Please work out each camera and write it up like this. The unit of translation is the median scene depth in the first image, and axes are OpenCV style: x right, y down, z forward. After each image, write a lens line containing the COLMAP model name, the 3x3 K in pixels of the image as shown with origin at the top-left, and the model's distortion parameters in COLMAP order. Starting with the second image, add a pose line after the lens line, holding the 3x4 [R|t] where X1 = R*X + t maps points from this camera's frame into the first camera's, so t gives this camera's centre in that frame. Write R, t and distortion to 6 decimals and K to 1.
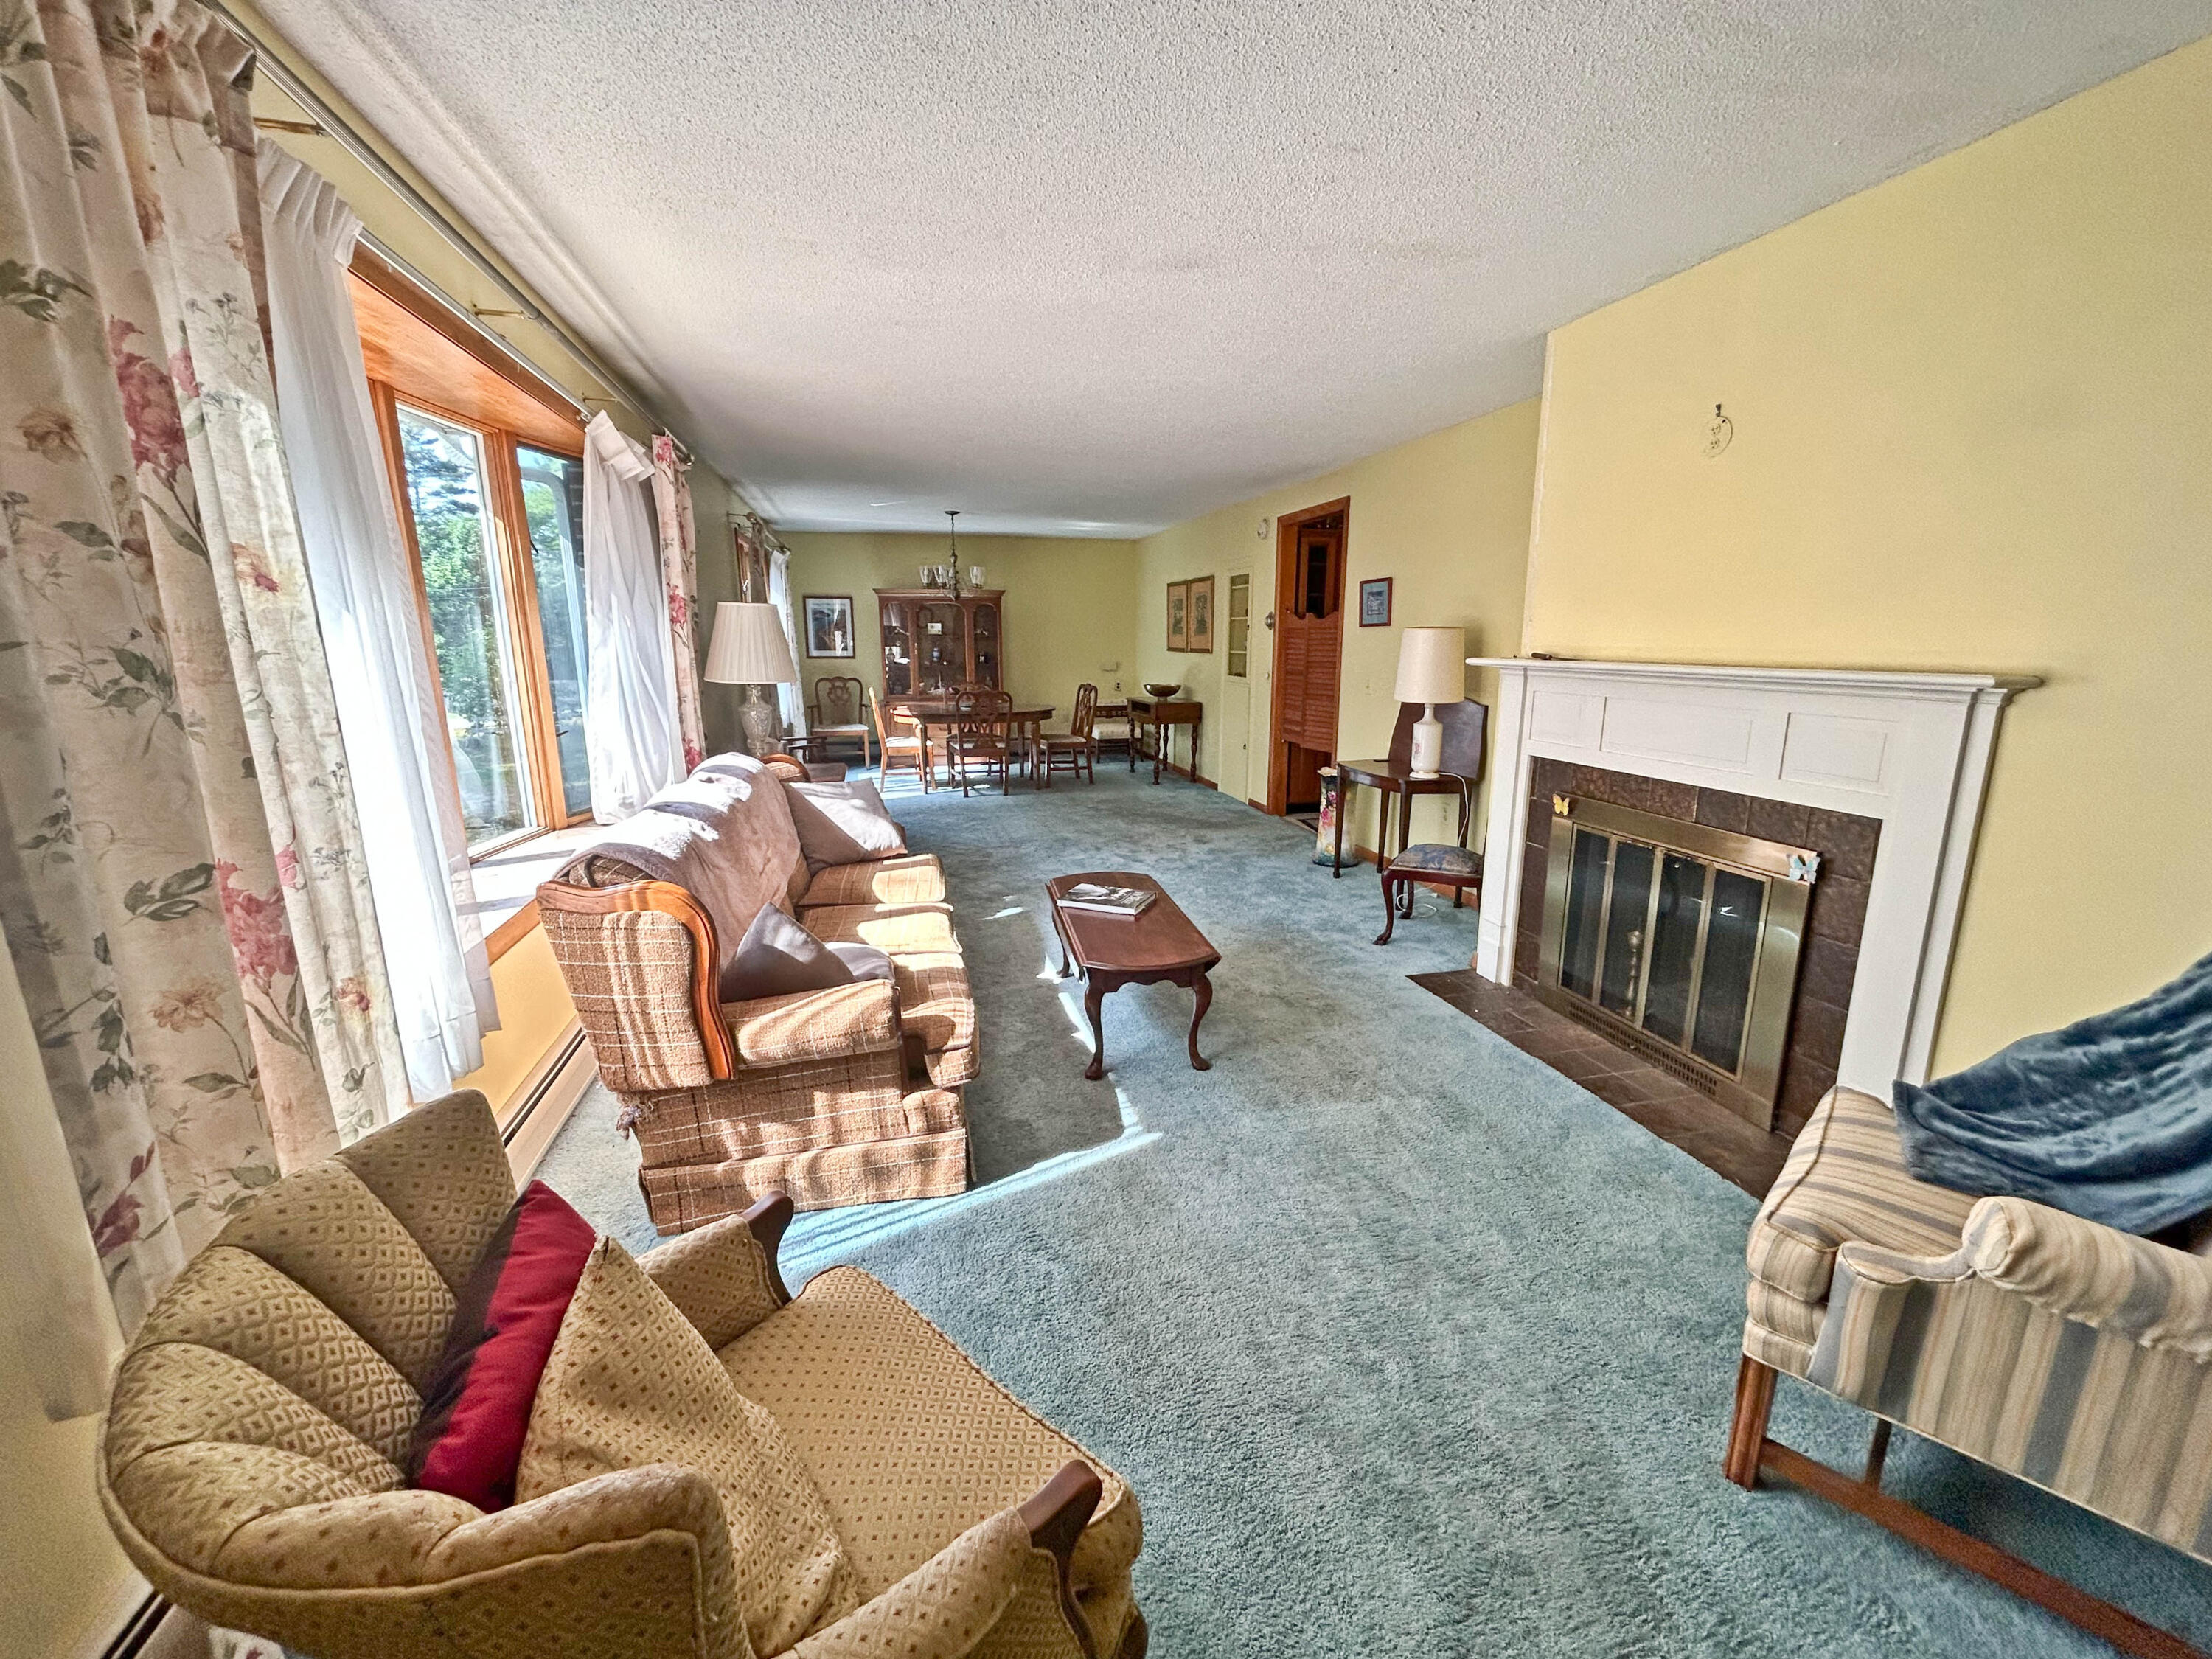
lens RADIAL K [[891.7, 0, 1095.5], [0, 891.7, 833.2], [0, 0, 1]] dist [0.000620, 0.000441]
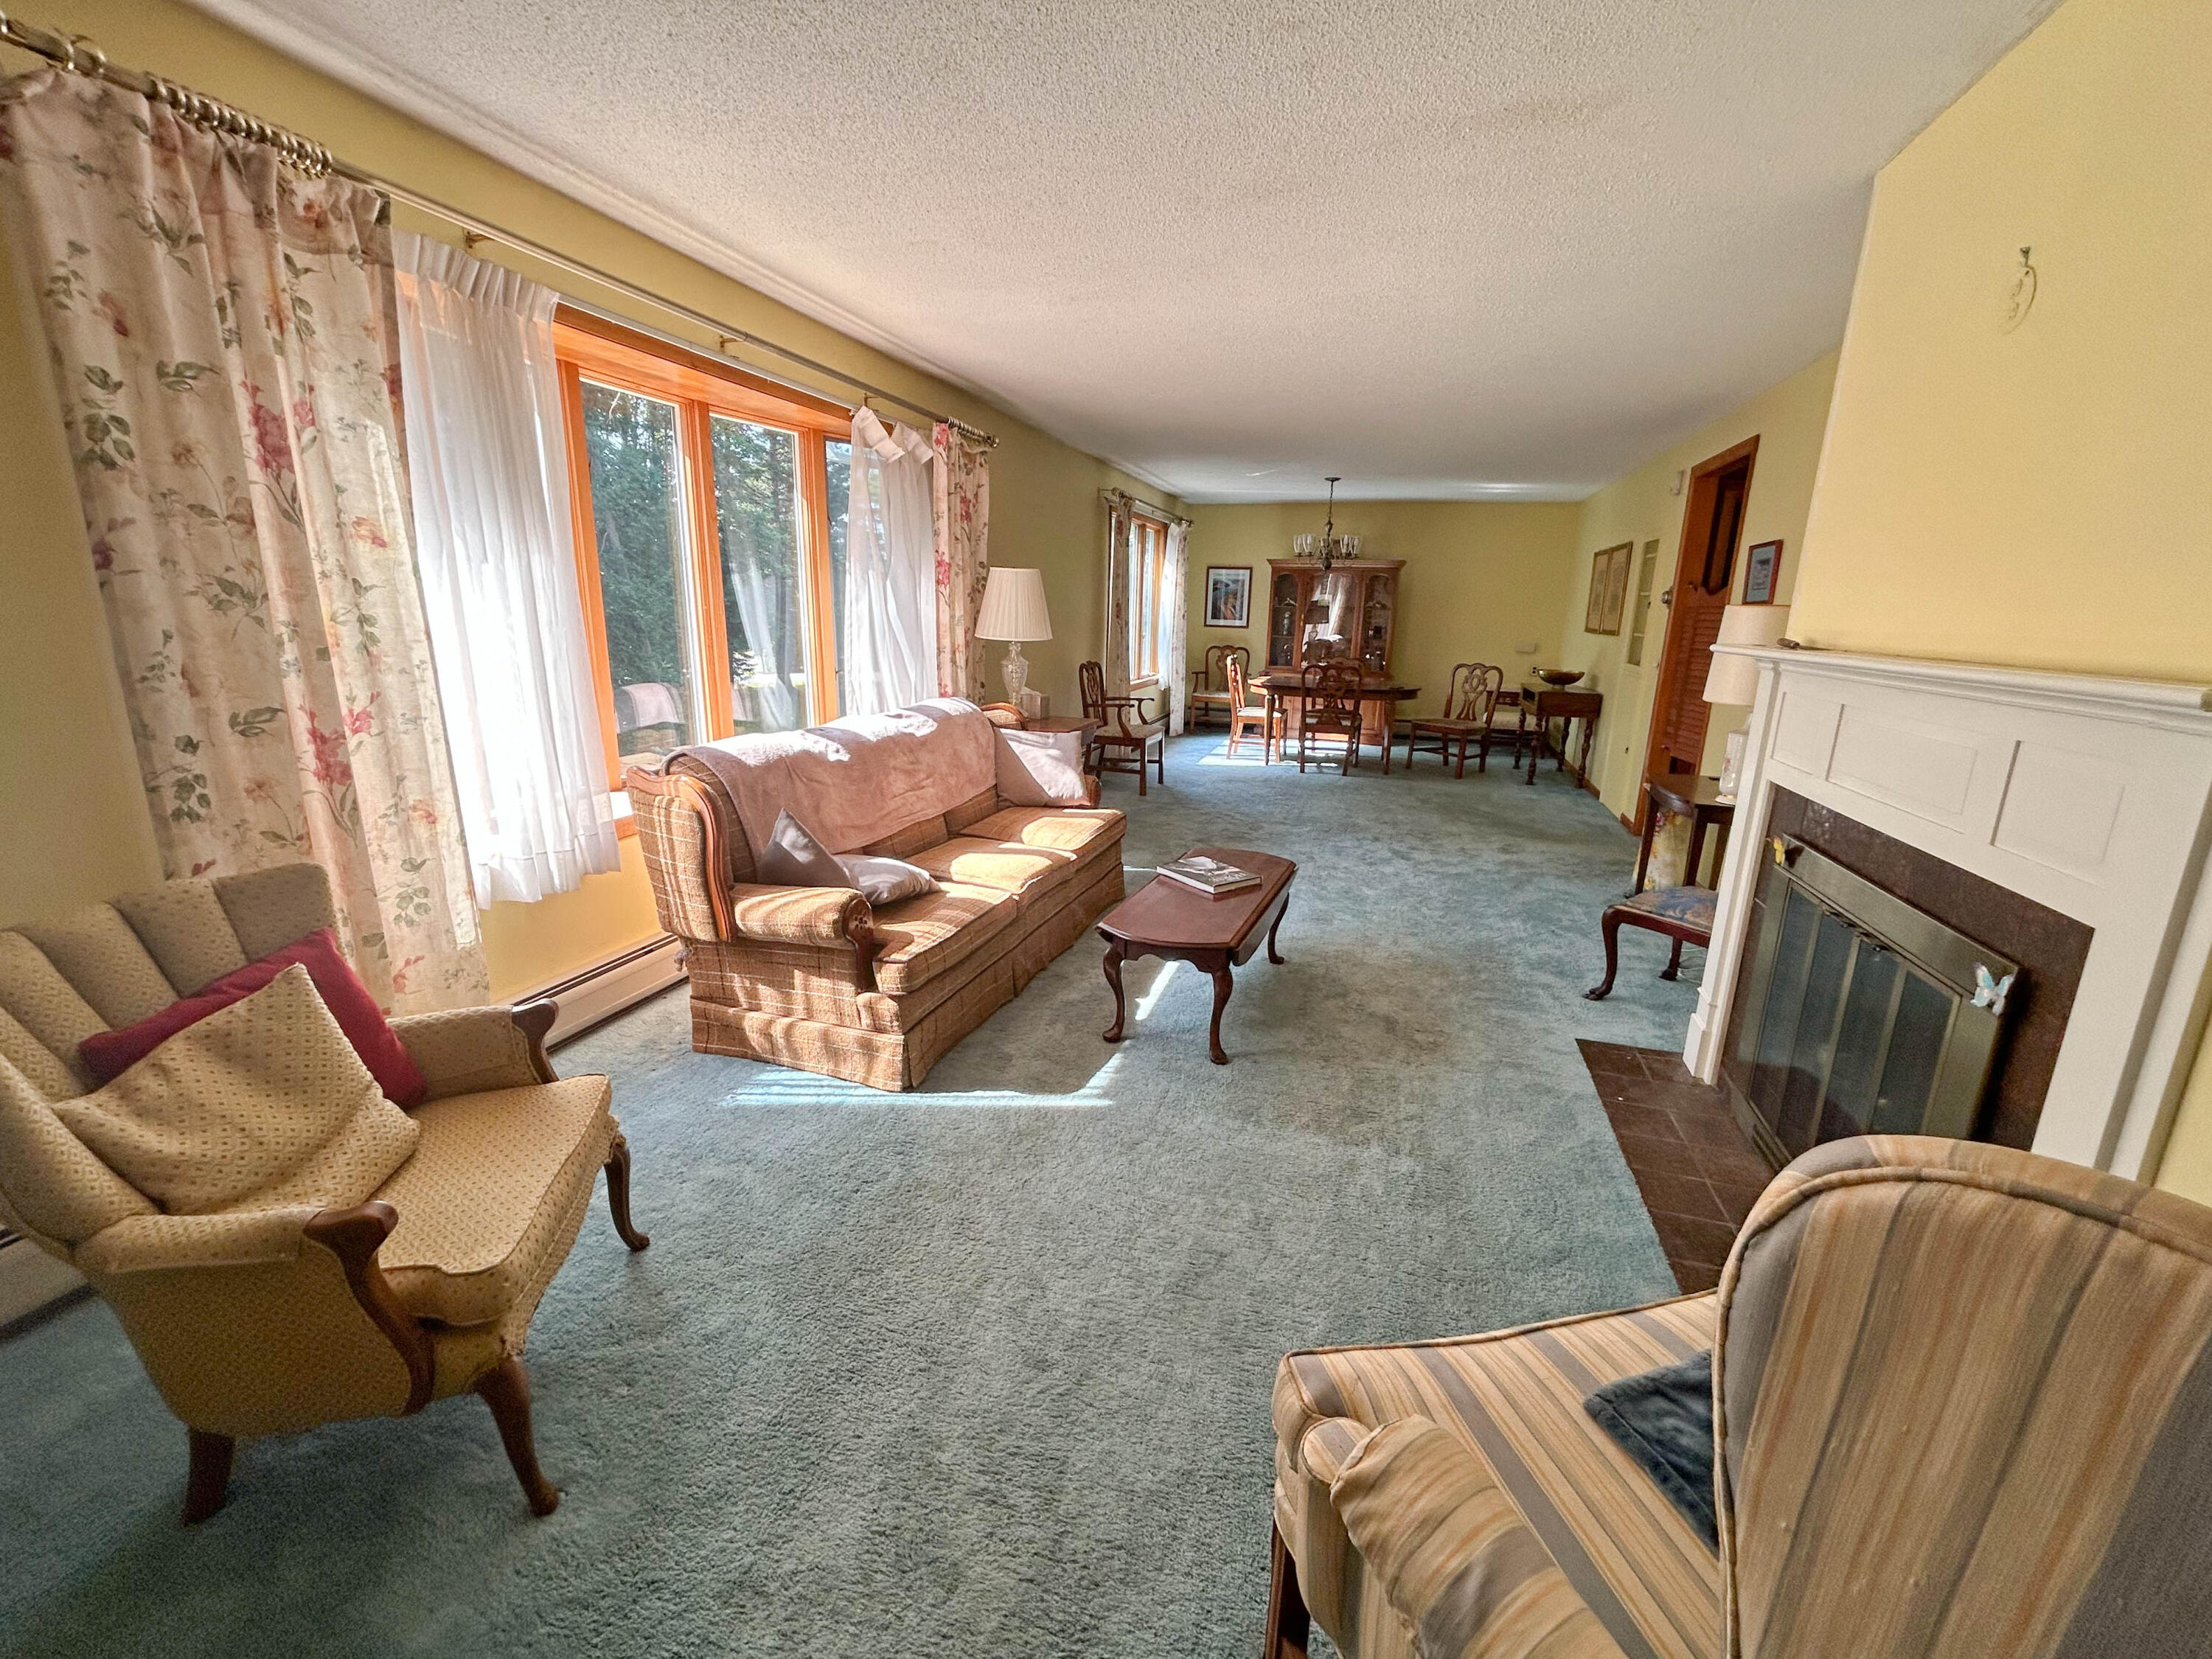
lens RADIAL K [[891.7, 0, 1104.6], [0, 891.7, 832.1], [0, 0, 1]] dist [0.000620, 0.000441]
pose [[0.857185, 0.149264, -0.492903, 0.572391], [-0.136446, 0.988698, 0.062118, -0.024496], [0.496604, 0.014008, 0.867864, 0.149460]]
